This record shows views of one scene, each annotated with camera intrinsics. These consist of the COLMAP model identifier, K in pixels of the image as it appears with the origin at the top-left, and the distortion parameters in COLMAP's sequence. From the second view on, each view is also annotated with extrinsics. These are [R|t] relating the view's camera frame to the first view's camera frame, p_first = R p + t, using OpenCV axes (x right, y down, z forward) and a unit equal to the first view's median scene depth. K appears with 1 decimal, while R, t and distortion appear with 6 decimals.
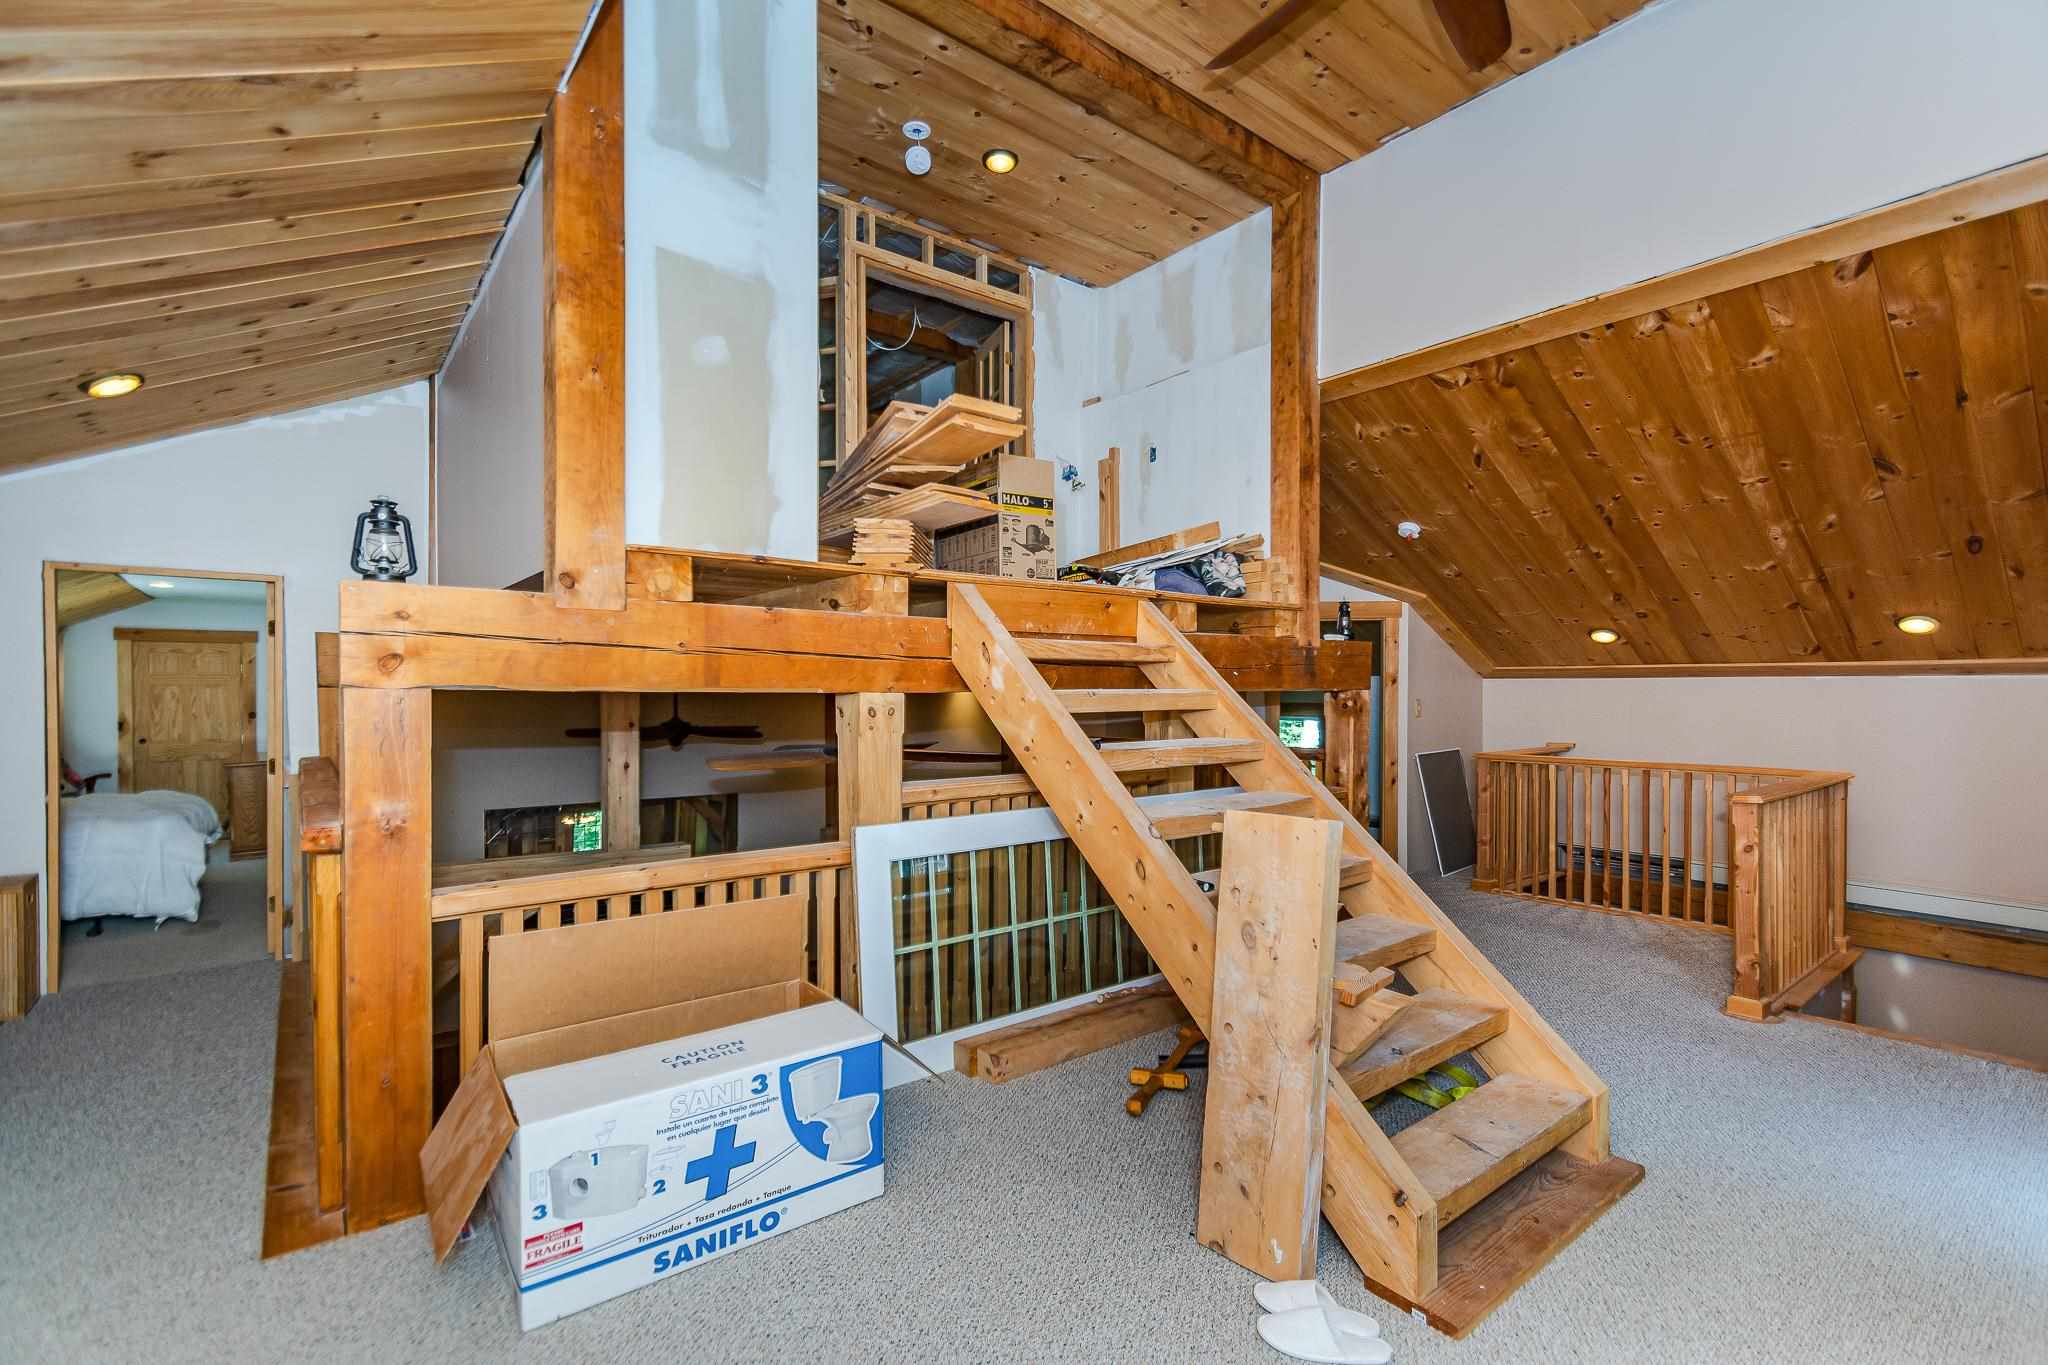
lens RADIAL K [[902.9, 0, 1023.6], [0, 902.9, 682.6], [0, 0, 1]] dist [0.003251, 0.000123]
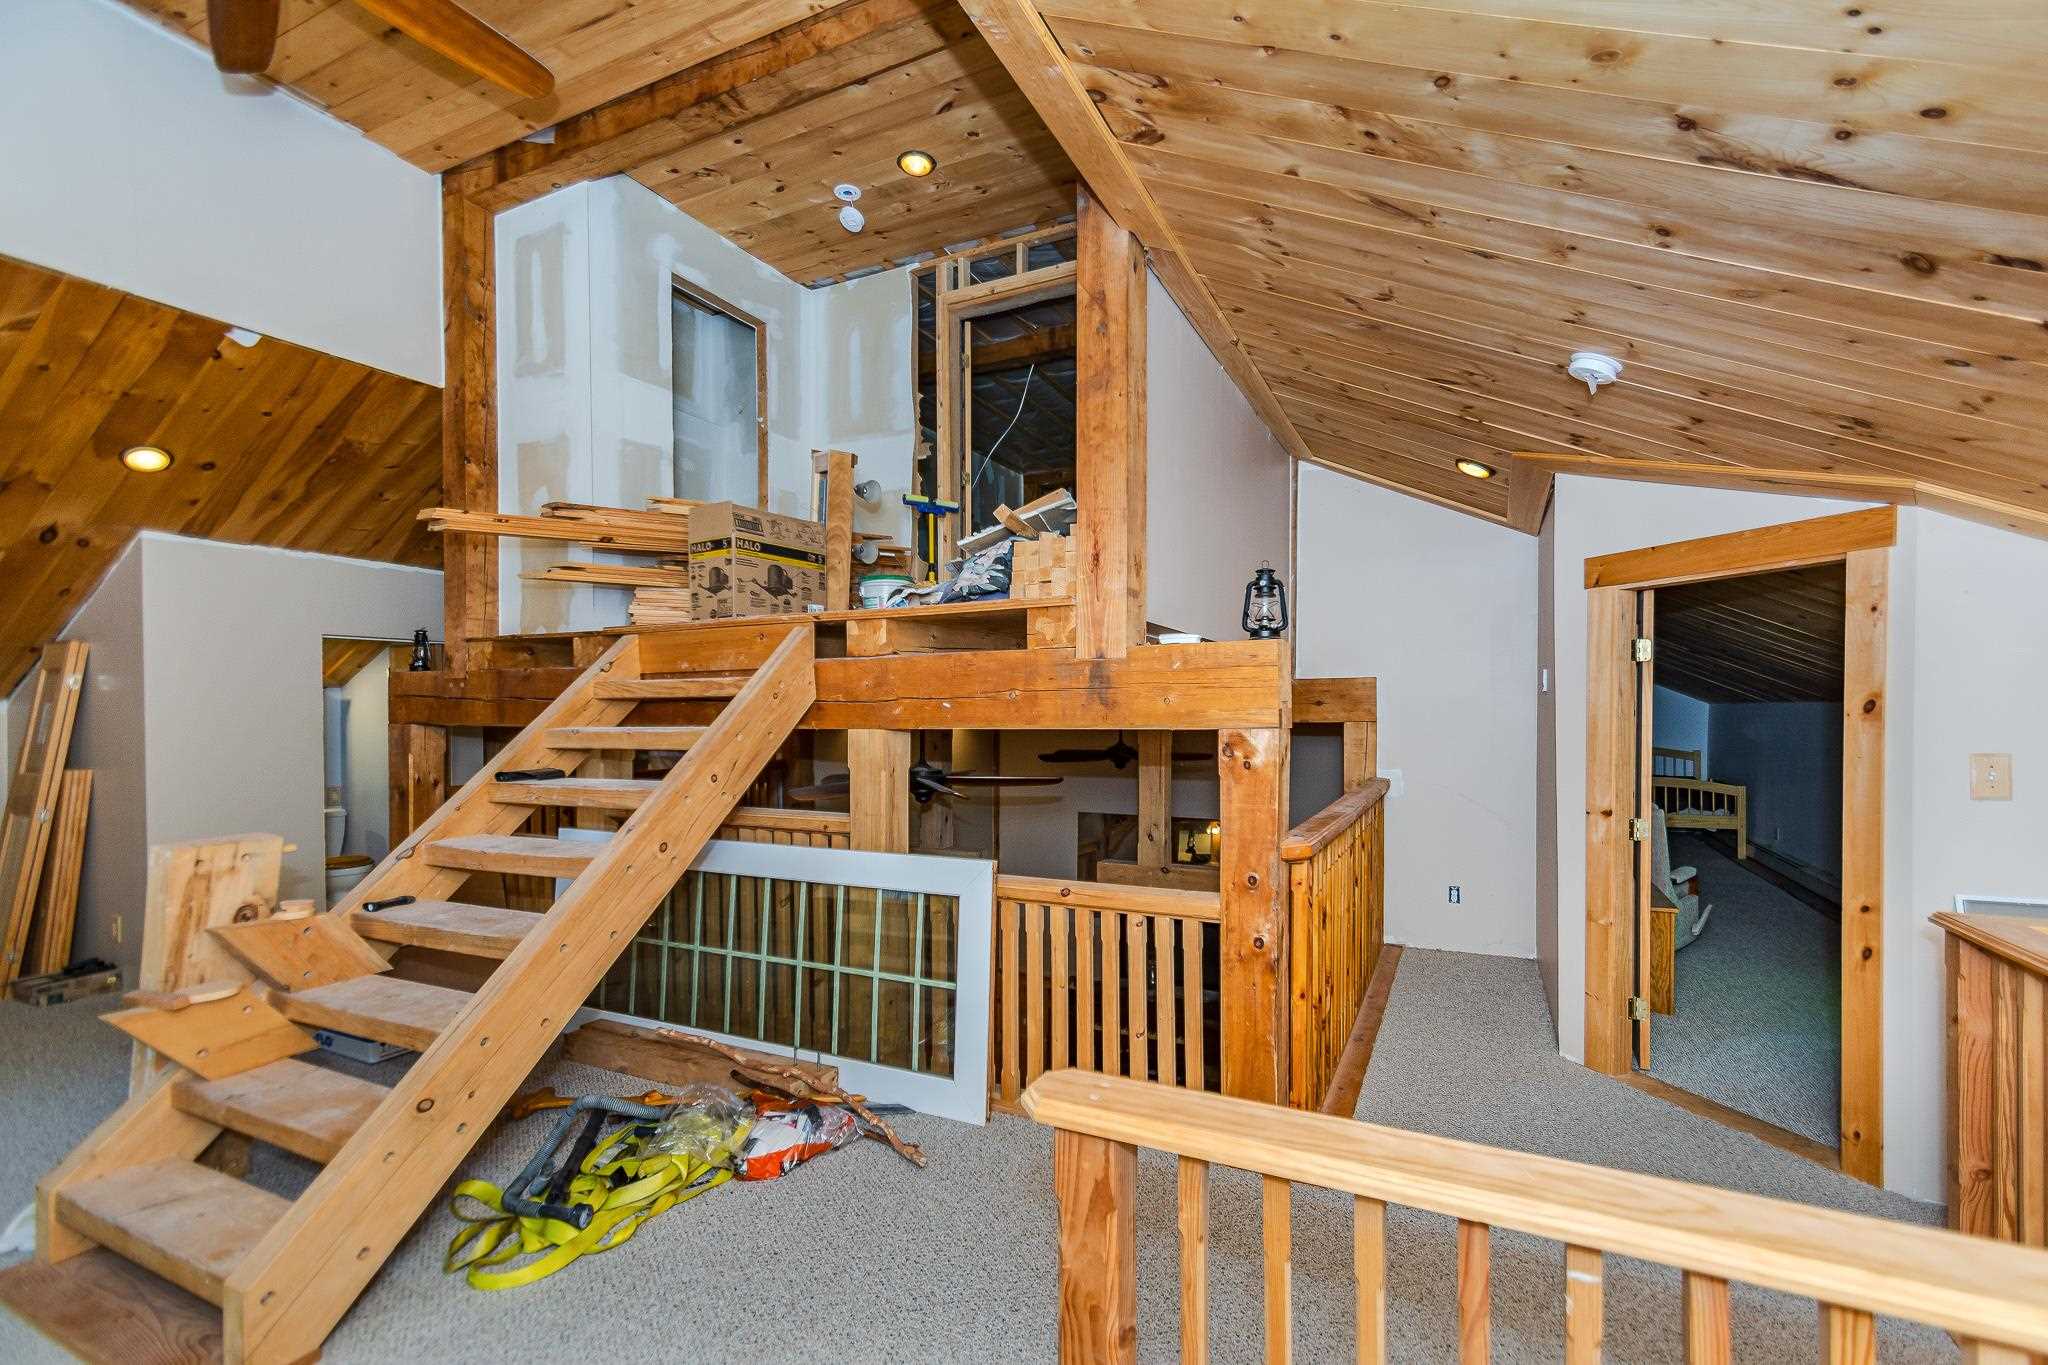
lens RADIAL K [[906.0, 0, 1022.8], [0, 906.0, 721.4], [0, 0, 1]] dist [0.010052, 0.000430]
pose [[0.416129, -0.002083, -0.909303, 0.783983], [0.002789, 0.999996, -0.001014, 0.002197], [0.909301, -0.002114, 0.416133, 0.636976]]
